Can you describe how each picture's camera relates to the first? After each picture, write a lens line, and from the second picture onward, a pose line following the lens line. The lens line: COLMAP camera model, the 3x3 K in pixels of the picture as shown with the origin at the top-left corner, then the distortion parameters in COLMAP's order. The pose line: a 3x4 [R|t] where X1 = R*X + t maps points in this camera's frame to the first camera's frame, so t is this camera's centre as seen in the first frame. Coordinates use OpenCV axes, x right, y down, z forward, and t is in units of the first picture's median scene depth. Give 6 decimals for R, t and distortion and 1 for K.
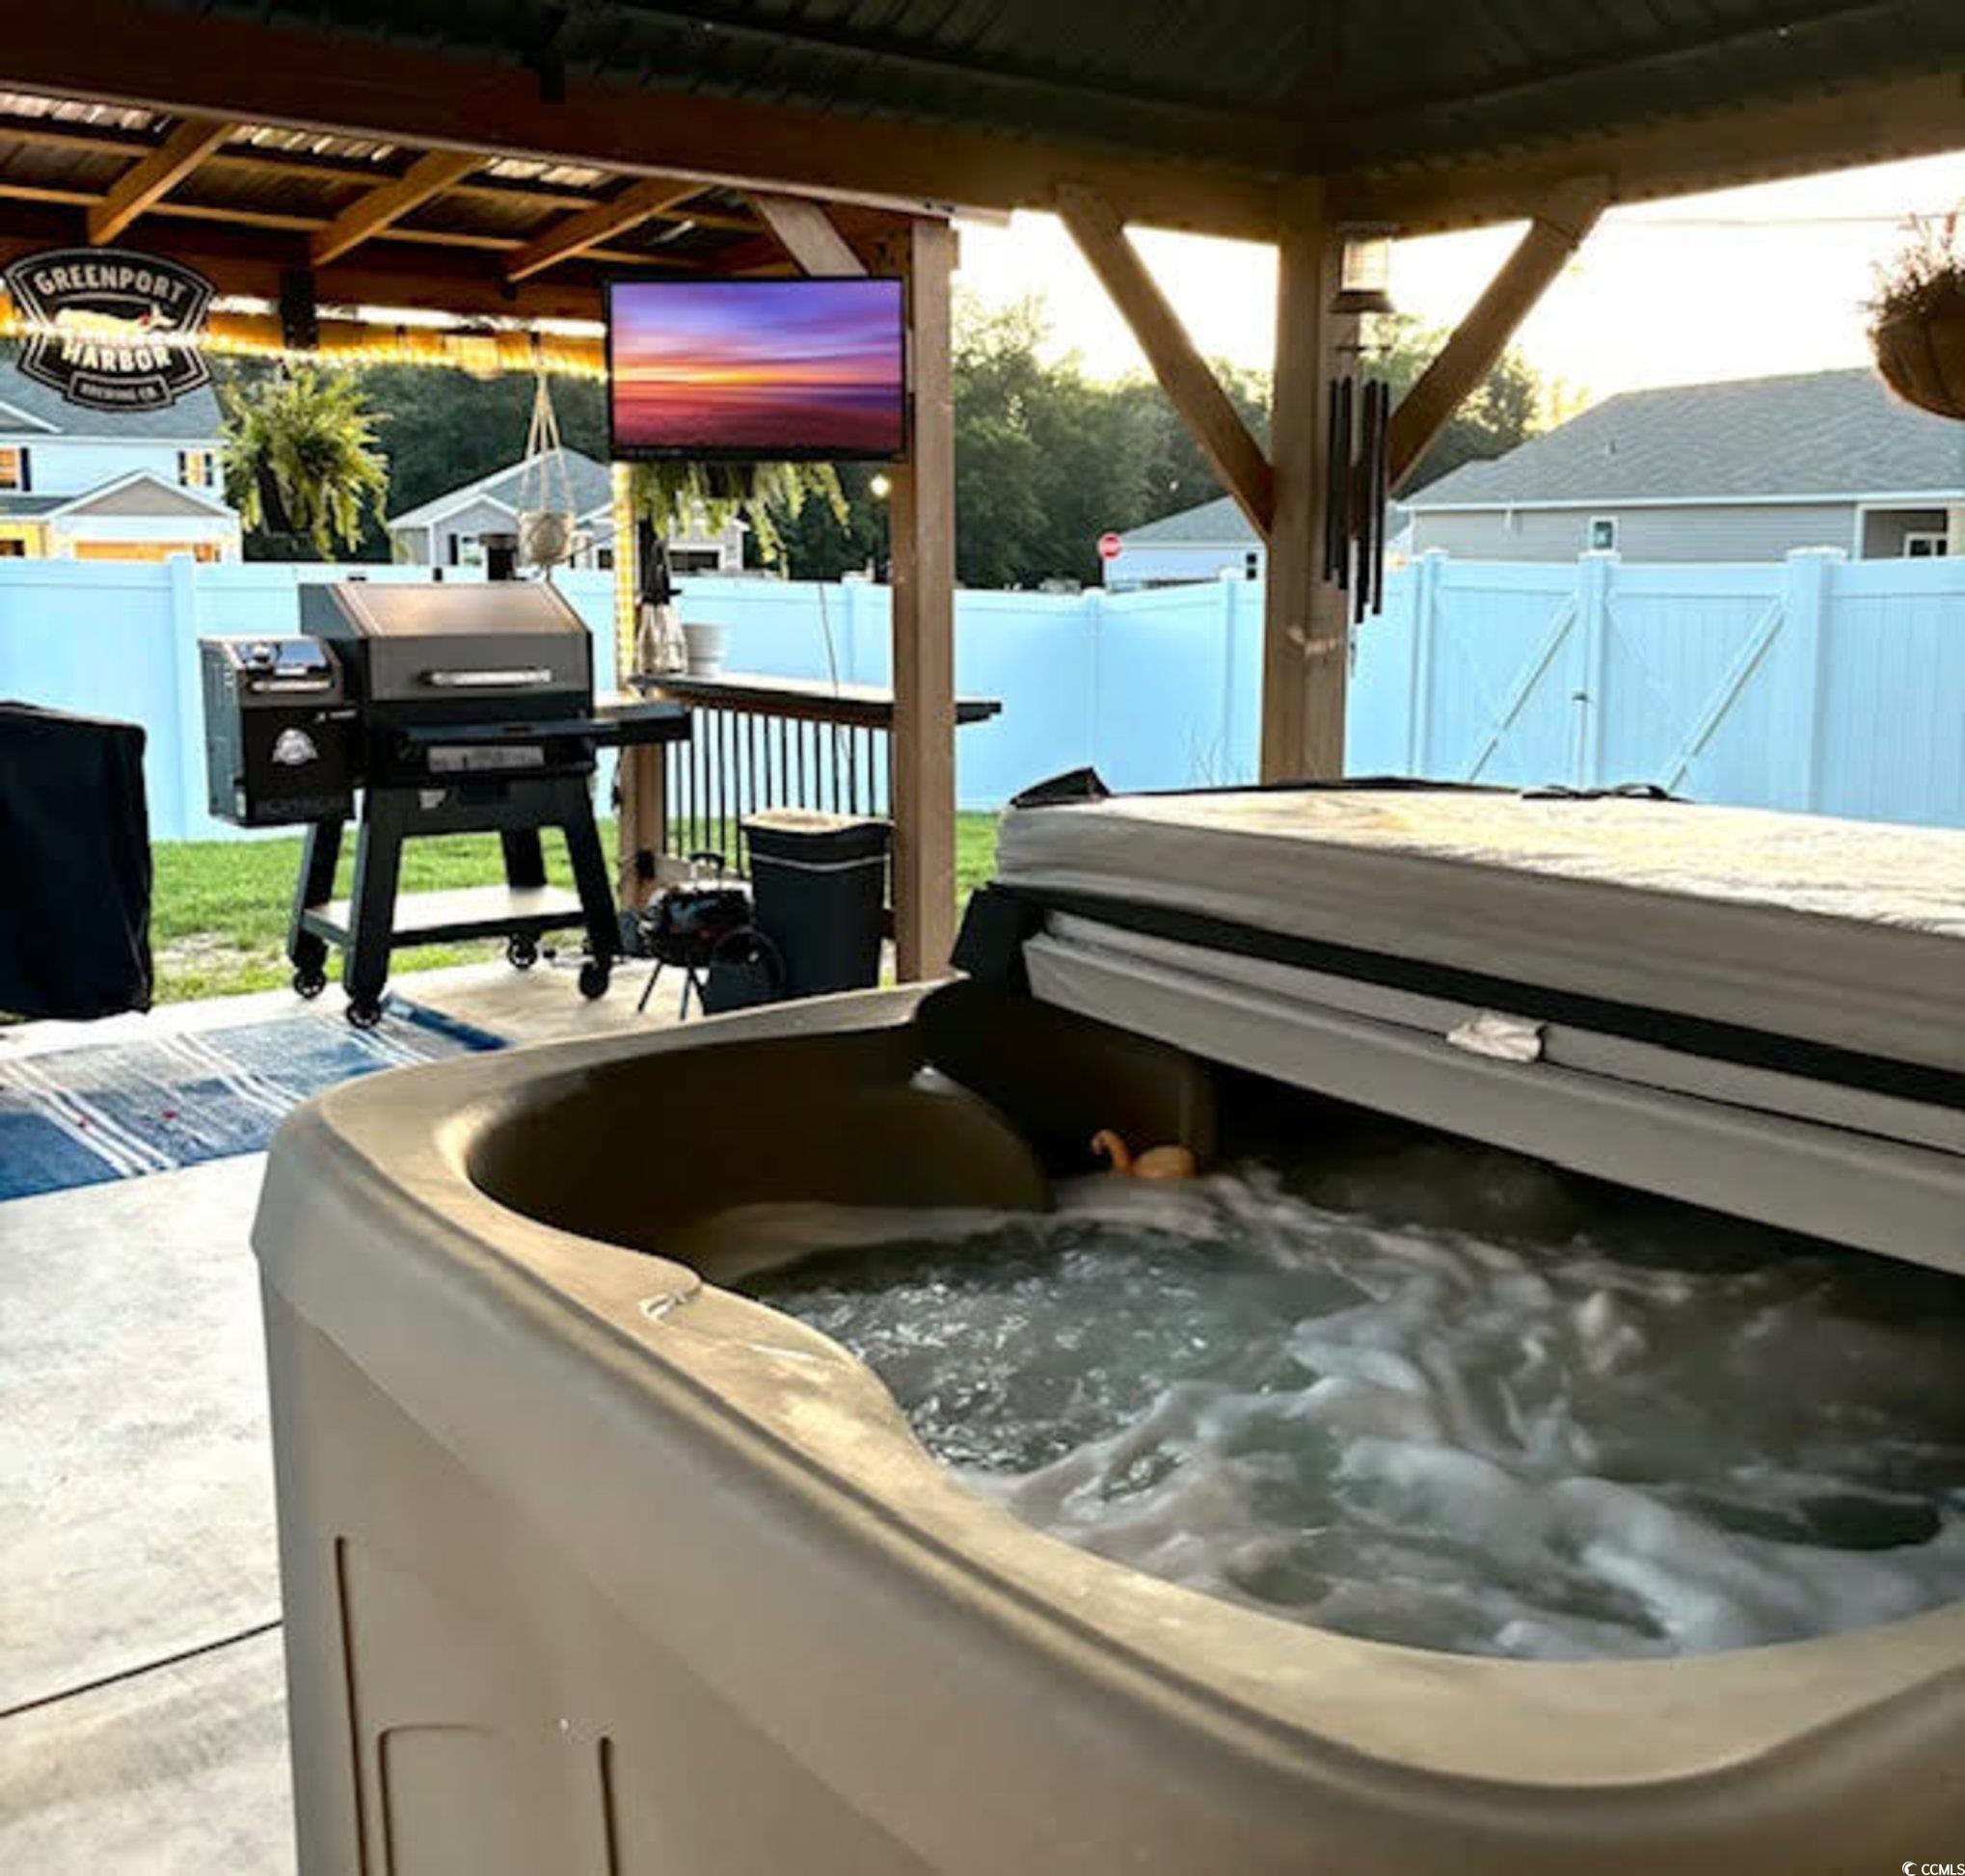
lens RADIAL K [[2121.3, 0, 984.7], [0, 2121.3, 937.7], [0, 0, 1]] dist [0.020614, 0.000000]
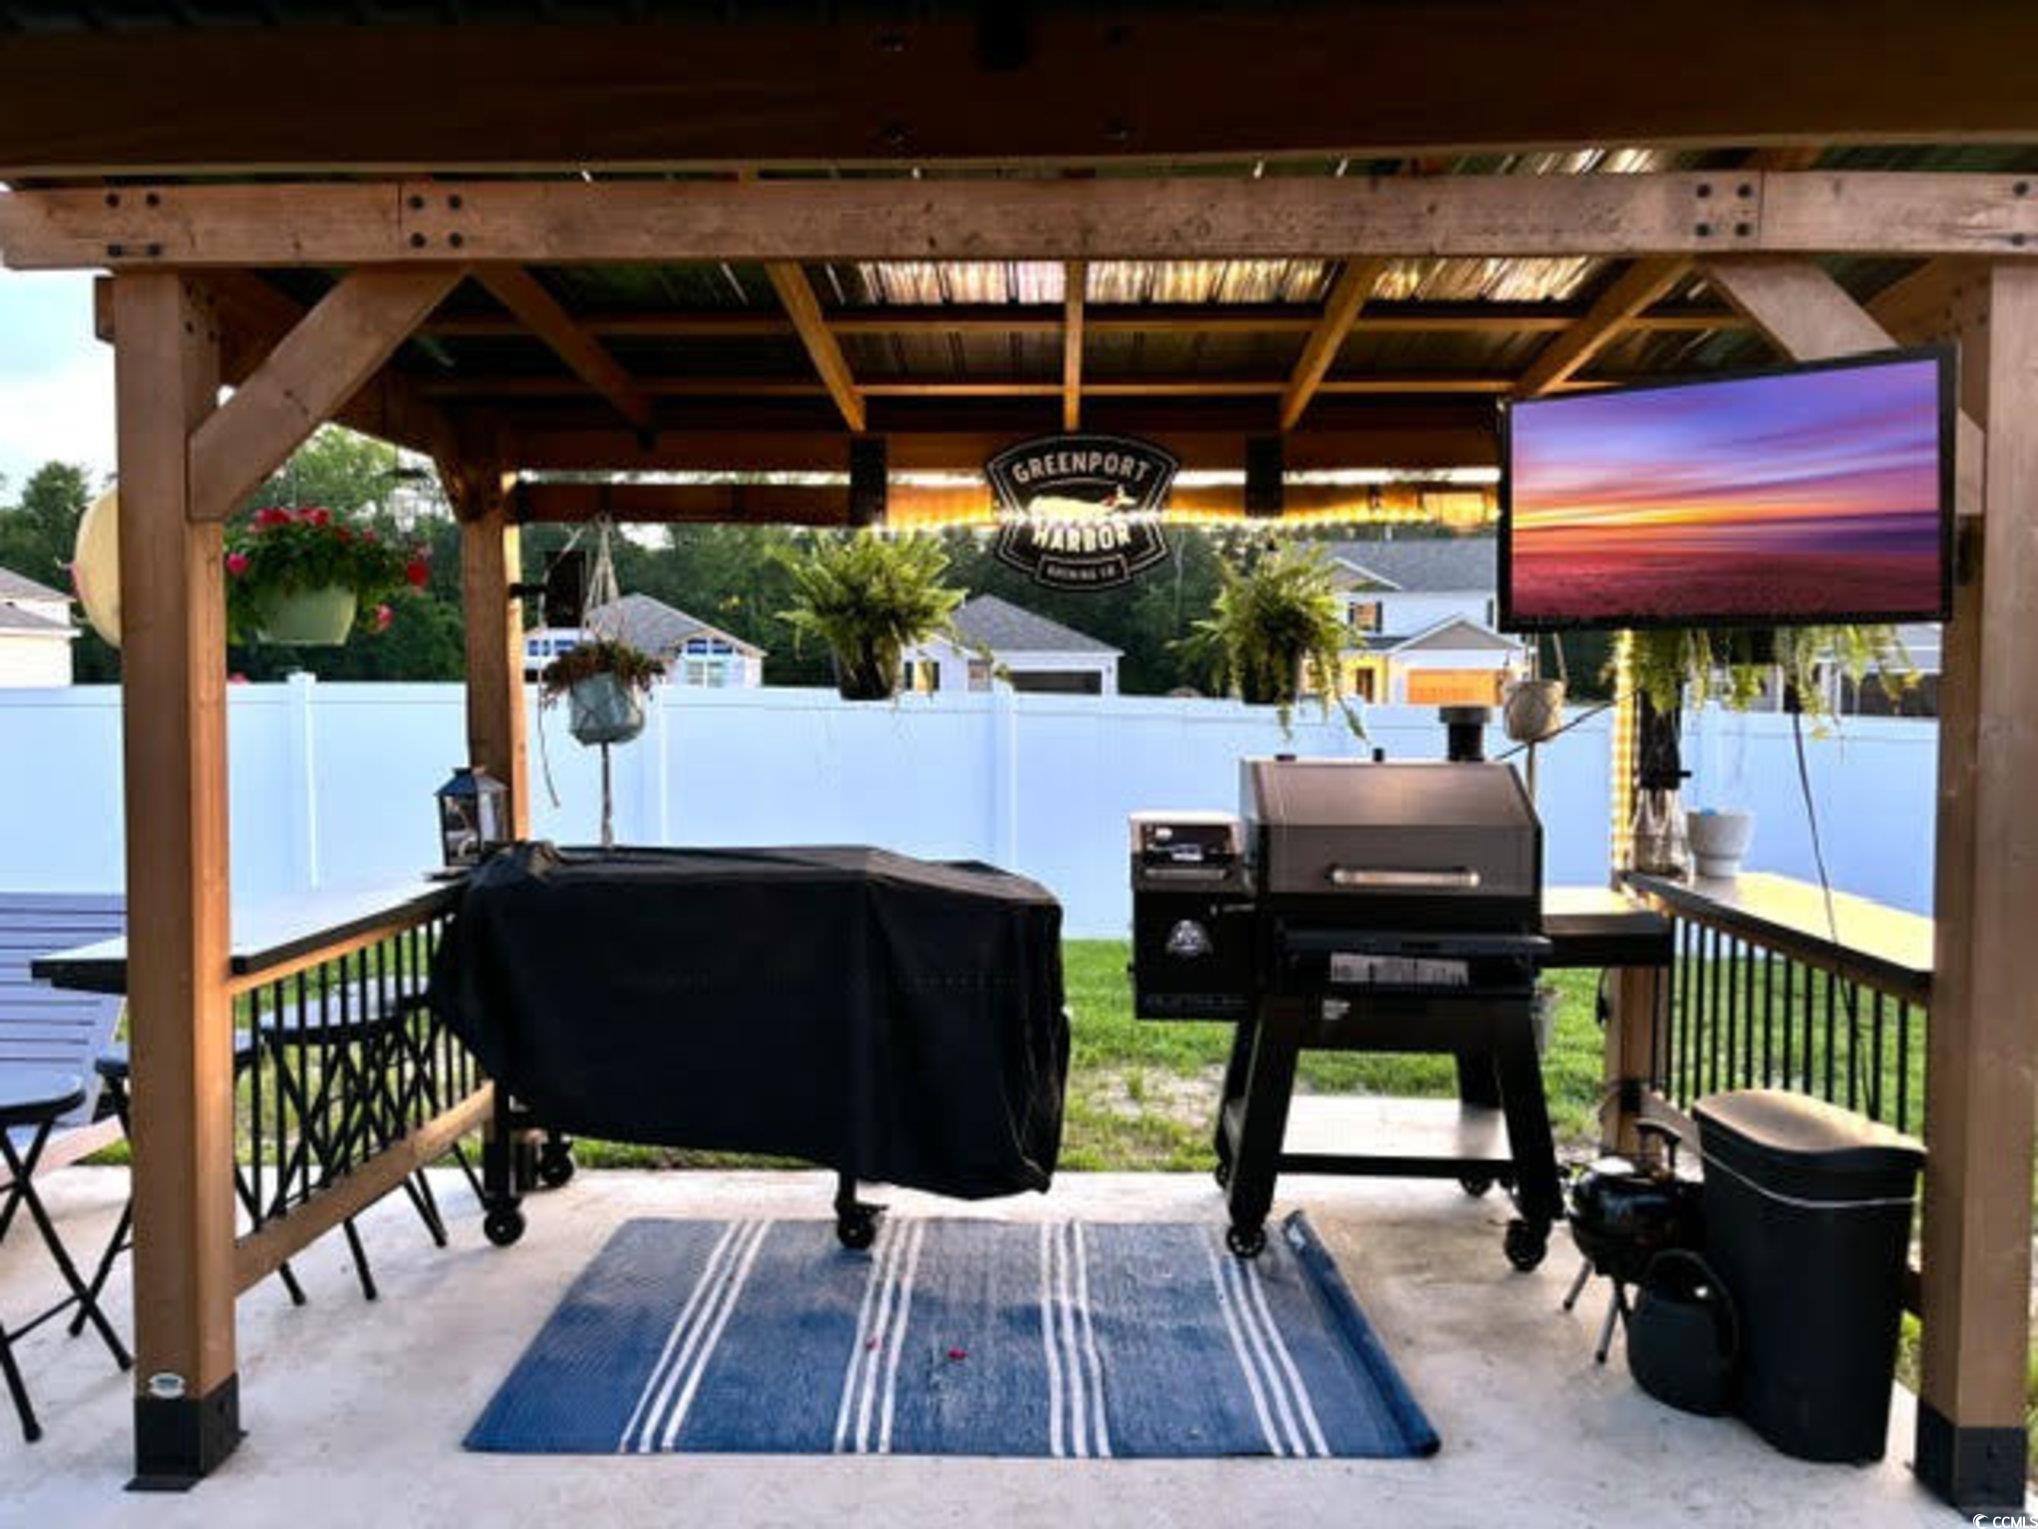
lens RADIAL K [[1580.1, 0, 1017.6], [0, 1580.1, 763.3], [0, 0, 1]] dist [0.042666, -0.014751]
pose [[0.770721, 0.034087, -0.636260, 0.052879], [-0.108283, 0.991050, -0.078072, -0.102843], [0.627904, 0.129068, 0.767514, 0.411764]]
